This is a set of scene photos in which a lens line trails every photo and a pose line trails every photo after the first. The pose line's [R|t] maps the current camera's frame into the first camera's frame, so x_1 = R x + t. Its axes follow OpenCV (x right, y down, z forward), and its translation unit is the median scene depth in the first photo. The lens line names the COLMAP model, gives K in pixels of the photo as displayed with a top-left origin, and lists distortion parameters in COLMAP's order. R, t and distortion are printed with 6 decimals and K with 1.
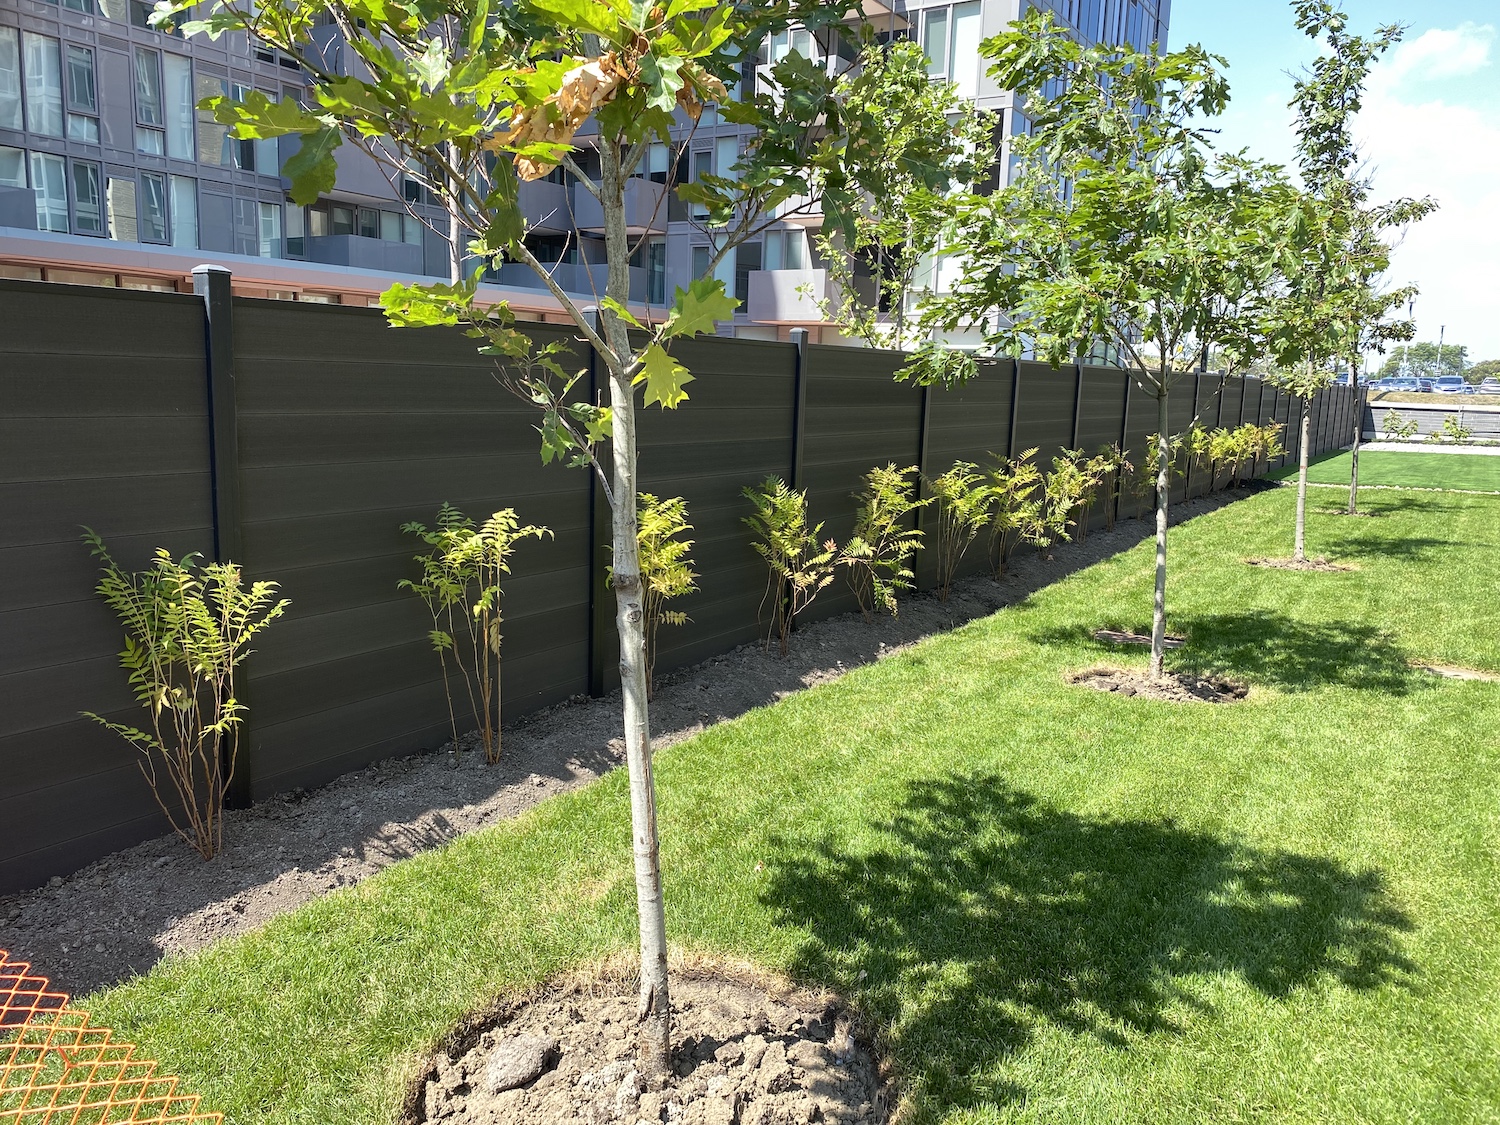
lens RADIAL K [[1194.5, 0, 749.7], [0, 1194.5, 547.6], [0, 0, 1]] dist [0.100945, -0.183004]
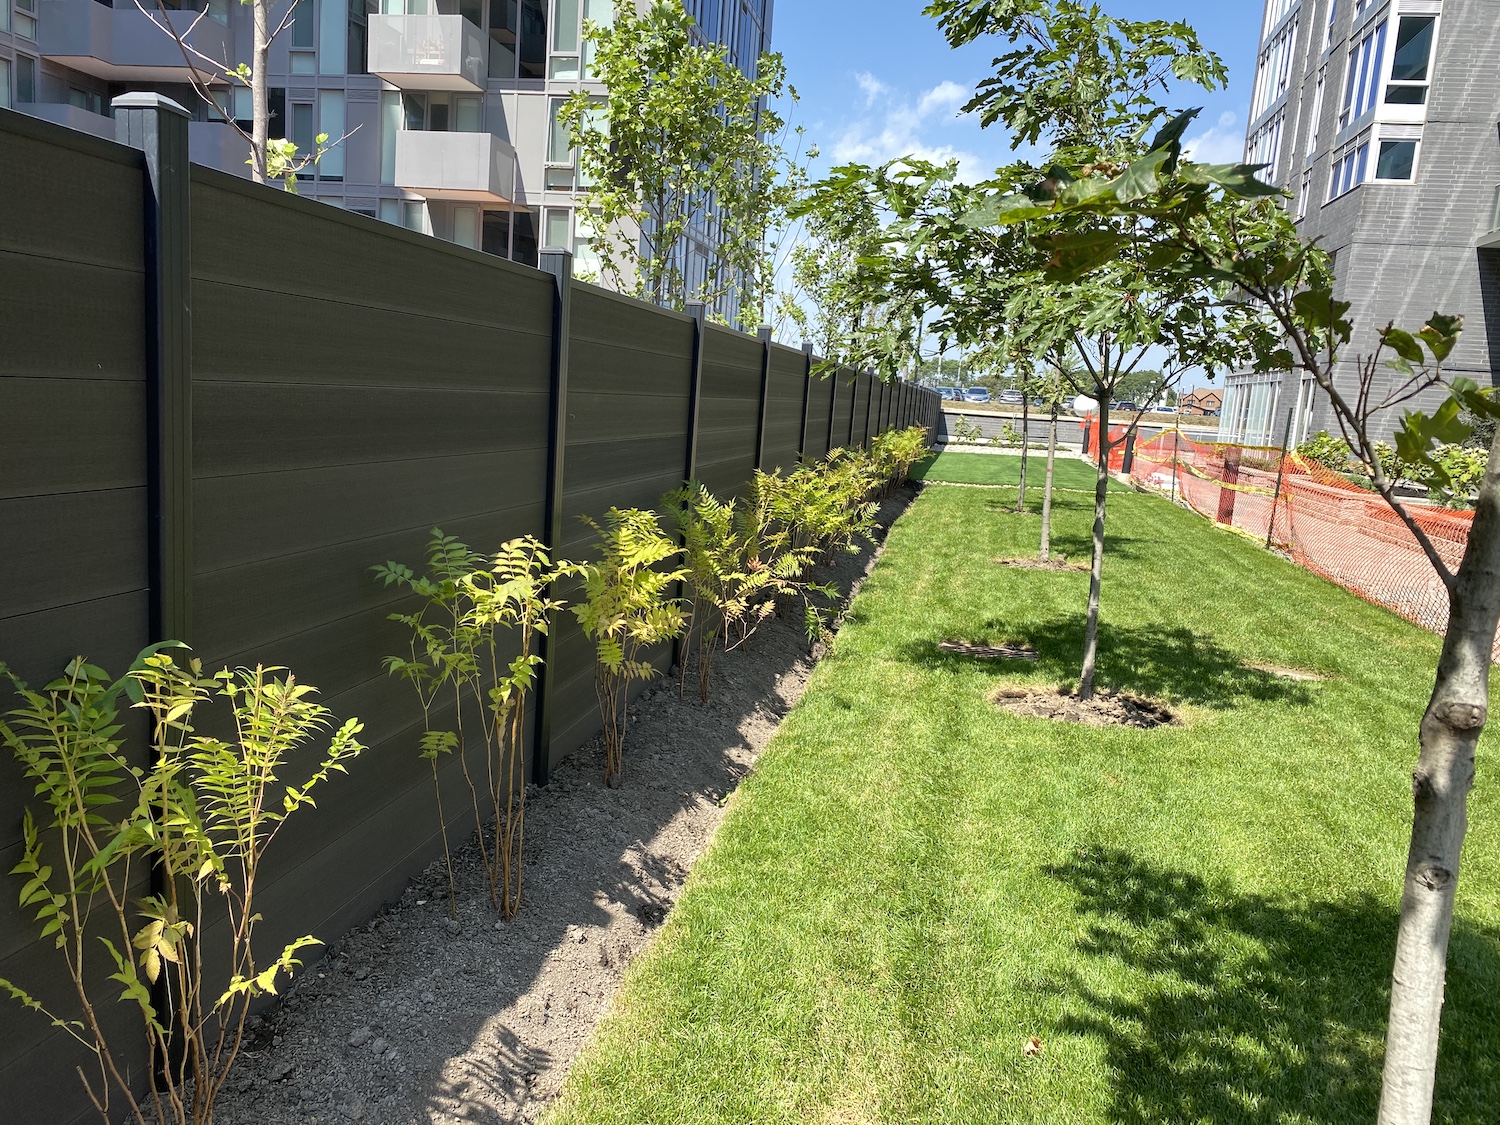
lens RADIAL K [[1169.4, 0, 750.0], [0, 1169.4, 562.5], [0, 0, 1]] dist [0.064427, -0.098632]
pose [[0.927910, -0.021119, 0.372205, -0.291819], [0.013445, 0.999640, 0.023201, -0.027576], [-0.372561, -0.016524, 0.927861, 0.307029]]
